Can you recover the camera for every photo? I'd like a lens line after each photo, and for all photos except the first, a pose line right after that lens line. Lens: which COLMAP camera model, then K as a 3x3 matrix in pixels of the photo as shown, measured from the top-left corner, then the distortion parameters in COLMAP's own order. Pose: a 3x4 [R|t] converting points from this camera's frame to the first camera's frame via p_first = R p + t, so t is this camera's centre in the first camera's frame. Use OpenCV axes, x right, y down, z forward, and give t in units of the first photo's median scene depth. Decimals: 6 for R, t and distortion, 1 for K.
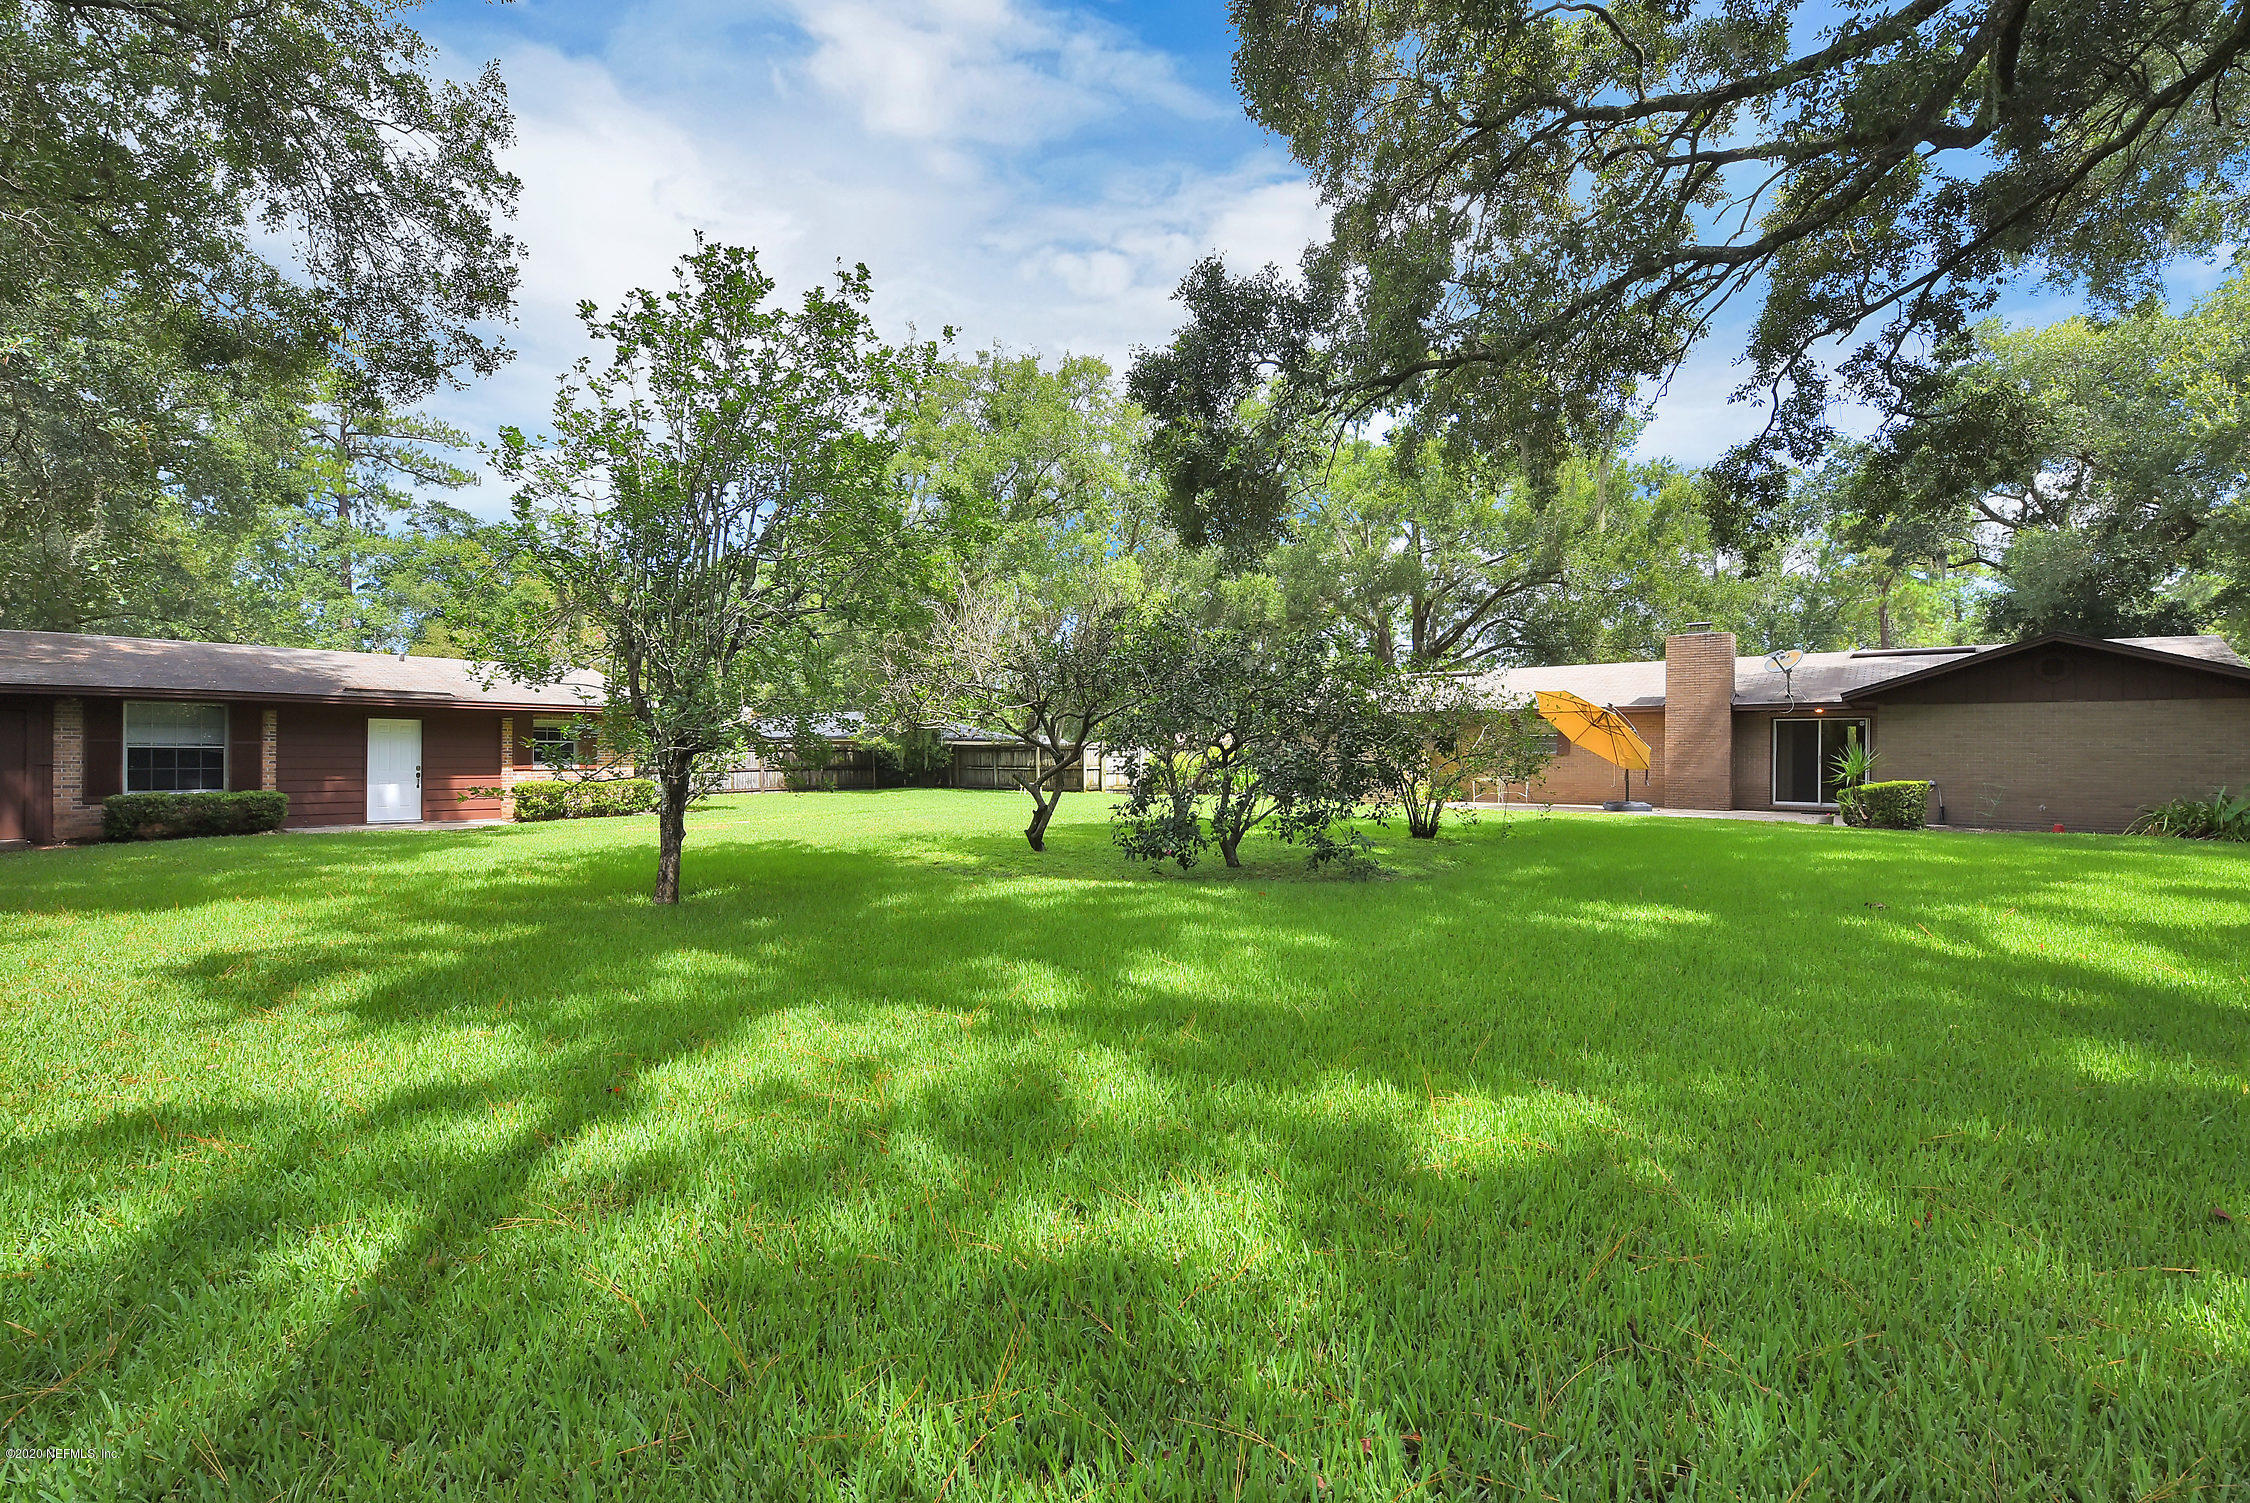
lens RADIAL K [[1017.3, 0, 1153.1], [0, 1017.3, 746.9], [0, 0, 1]] dist [-0.003017, -0.000817]
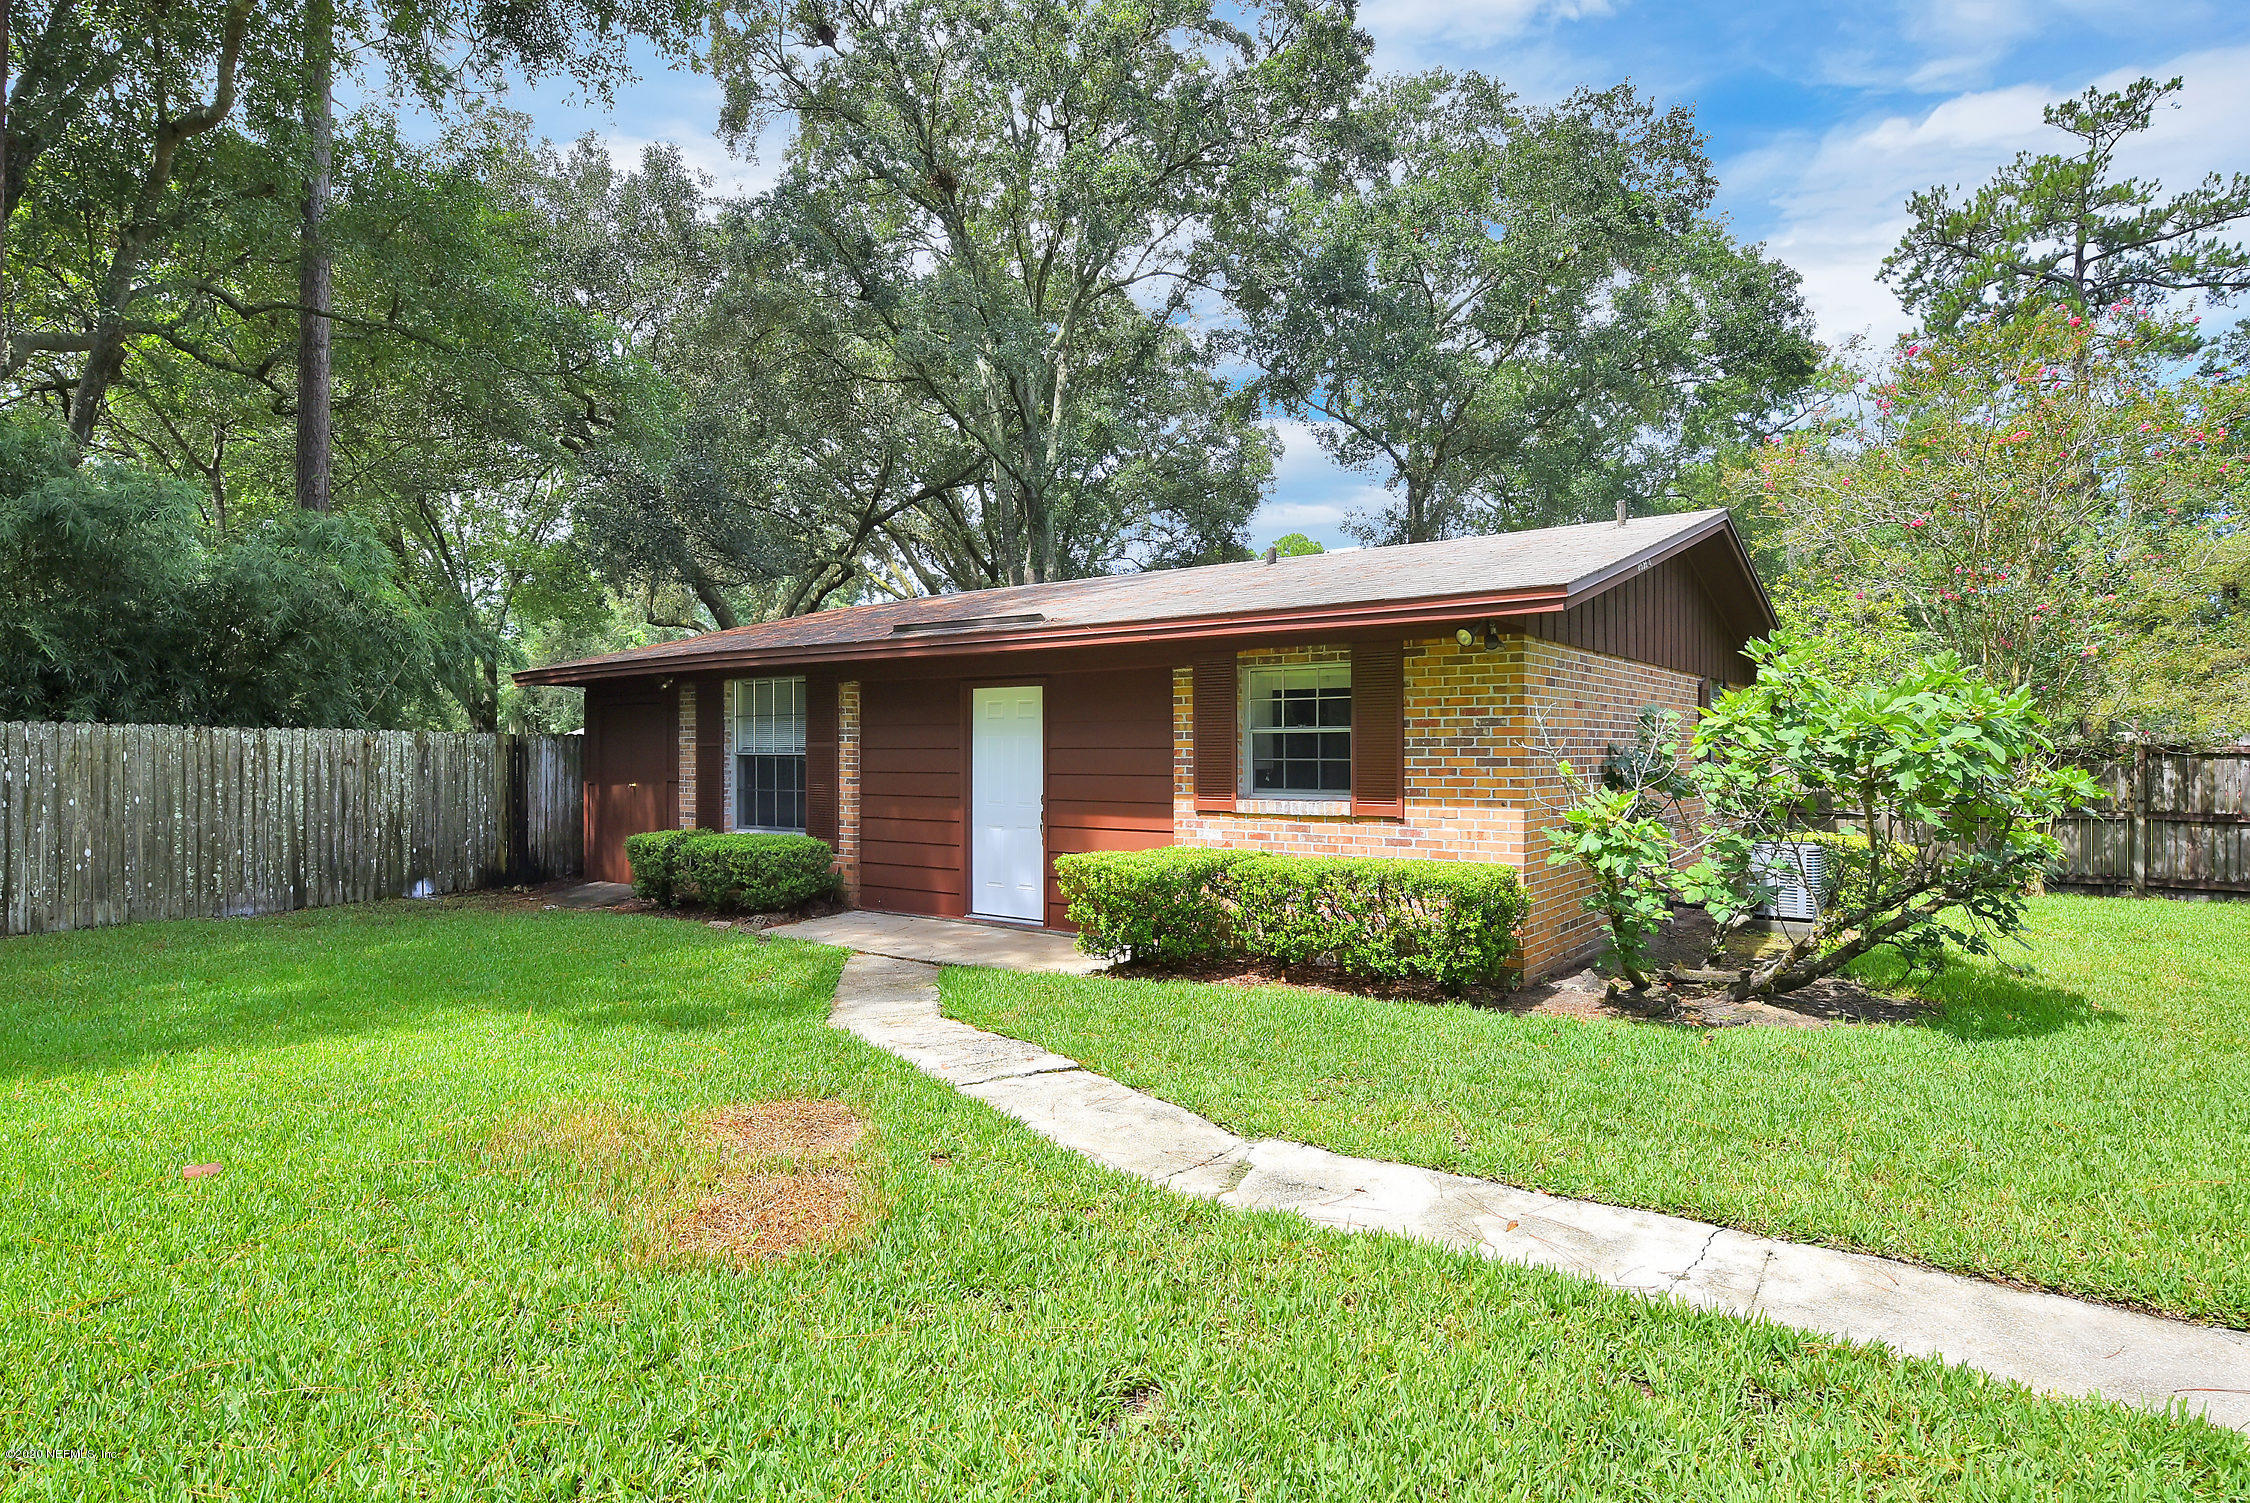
lens RADIAL K [[1221.5, 0, 1135.0], [0, 1221.5, 728.4], [0, 0, 1]] dist [-0.002550, -0.000666]
pose [[0.065215, -0.025279, -0.997551, -0.208991], [0.005538, 0.999673, -0.024970, 0.003715], [0.997856, -0.003896, 0.065333, 0.981403]]
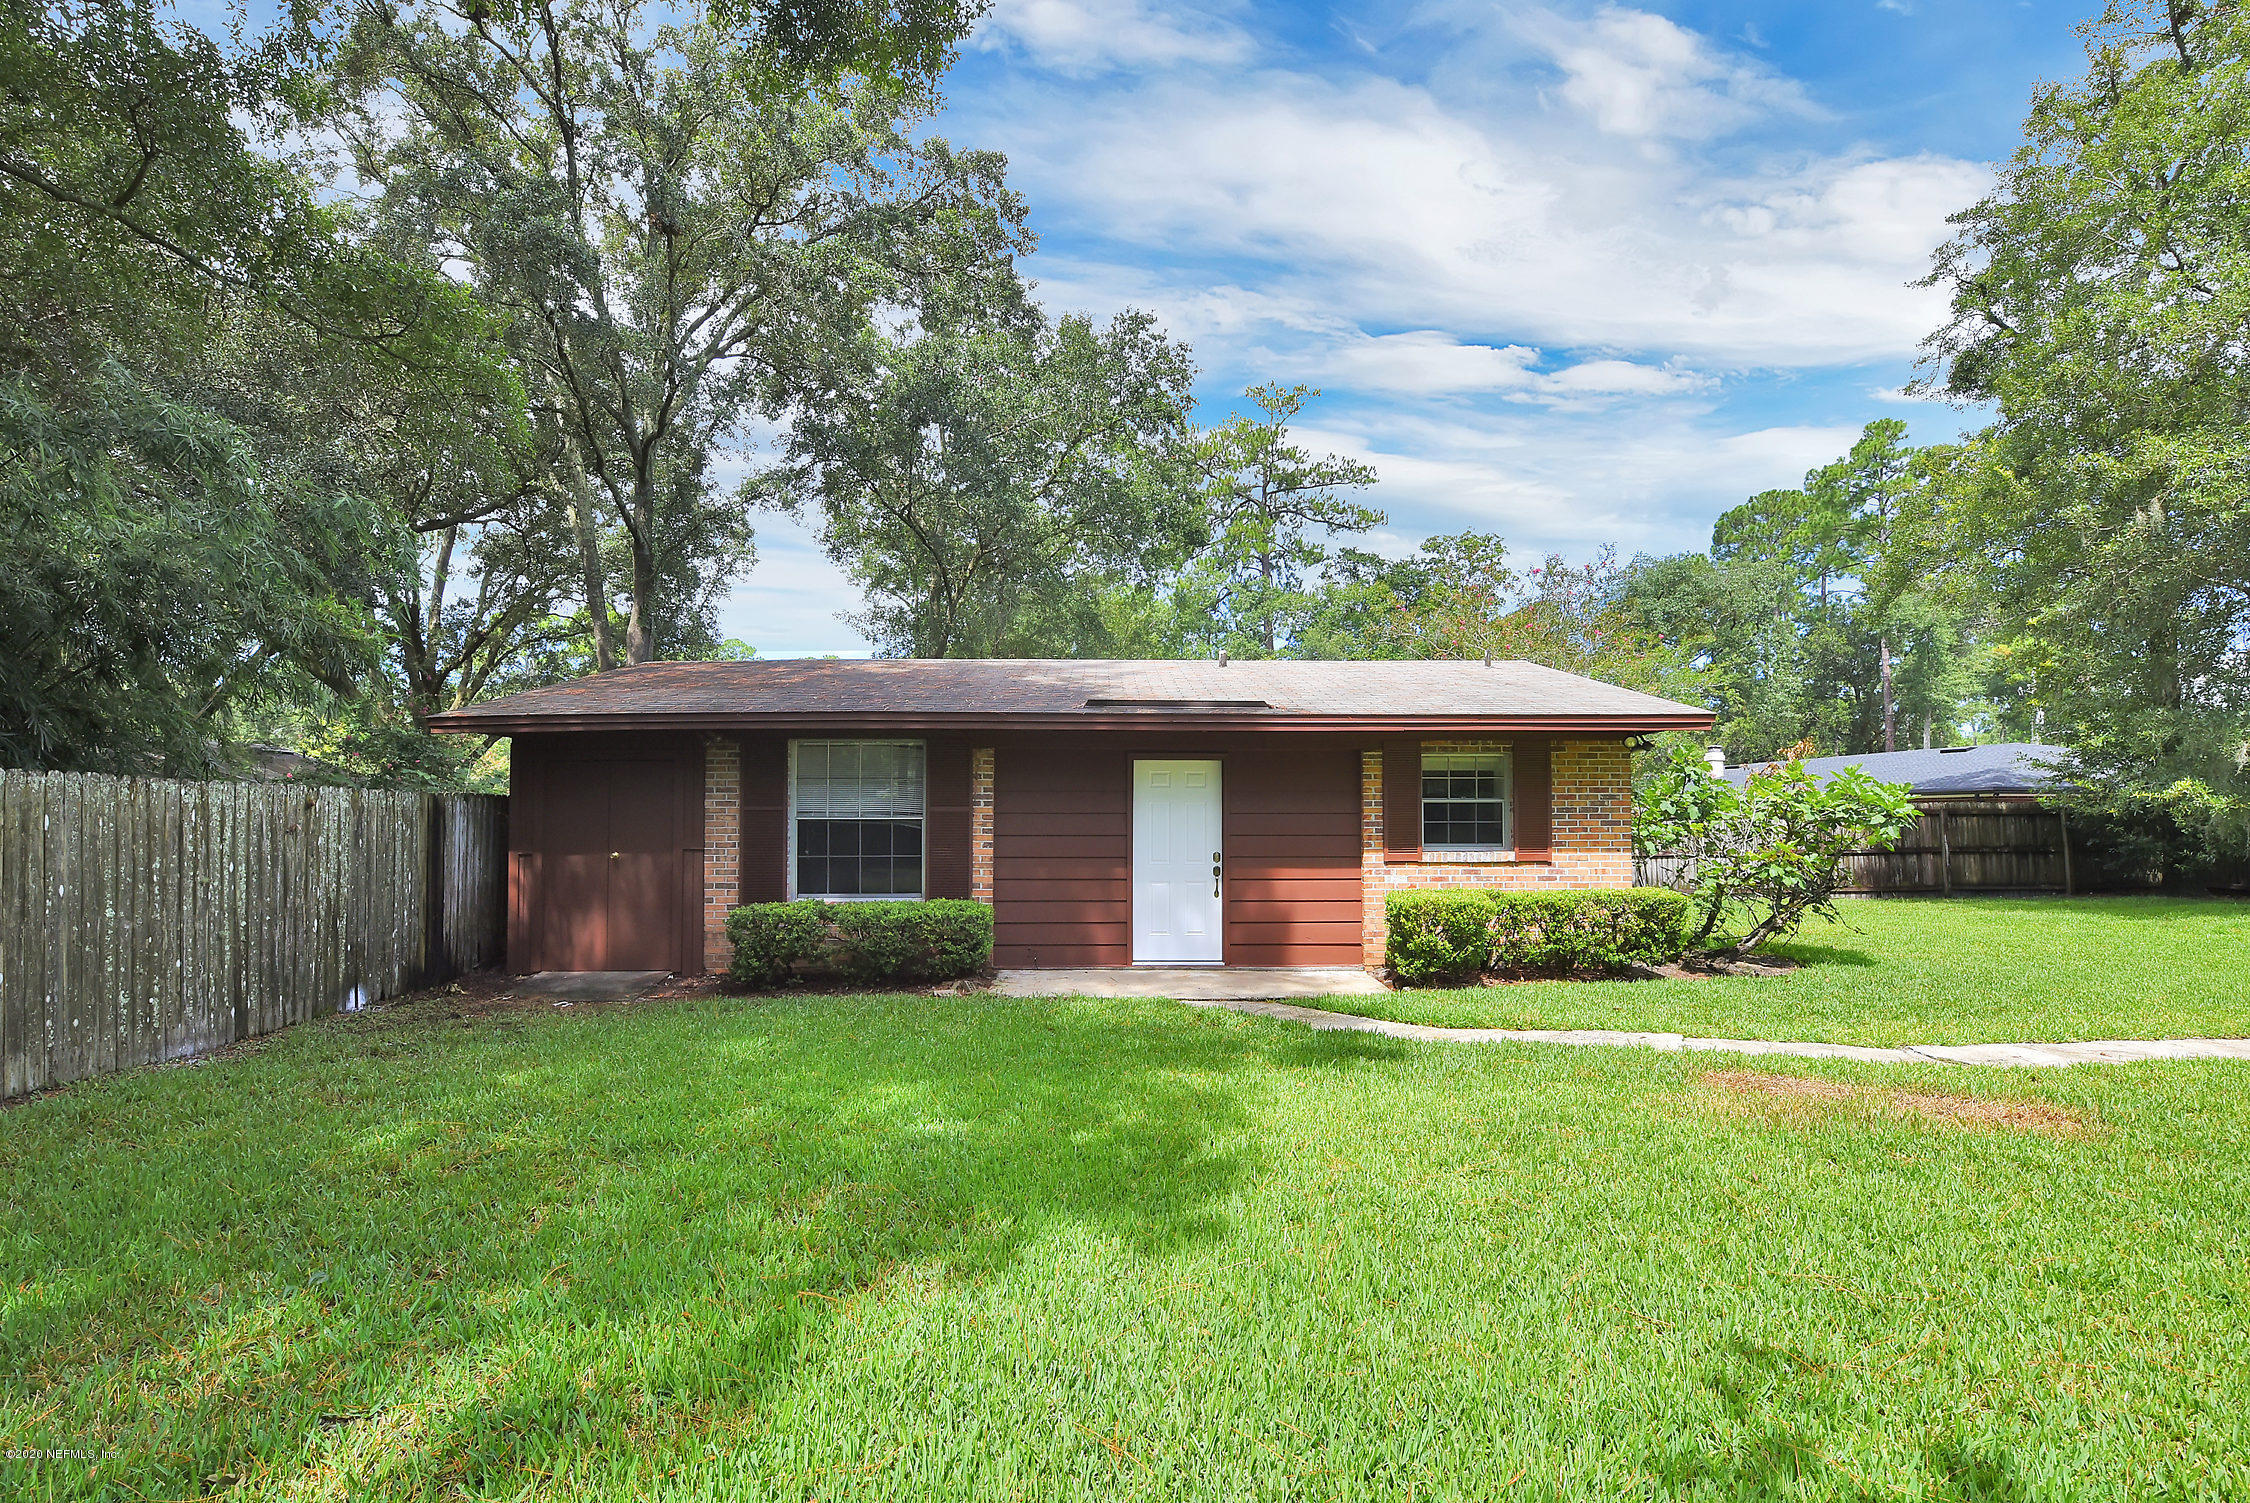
lens RADIAL K [[1093.6, 0, 1125.0], [0, 1093.6, 751.5], [0, 0, 1]] dist [-0.000966, -0.000253]
pose [[0.667707, -0.051106, -0.742668, -0.344664], [0.007760, 0.998064, -0.061704, 0.001616], [0.744383, 0.035437, 0.666811, 0.592772]]
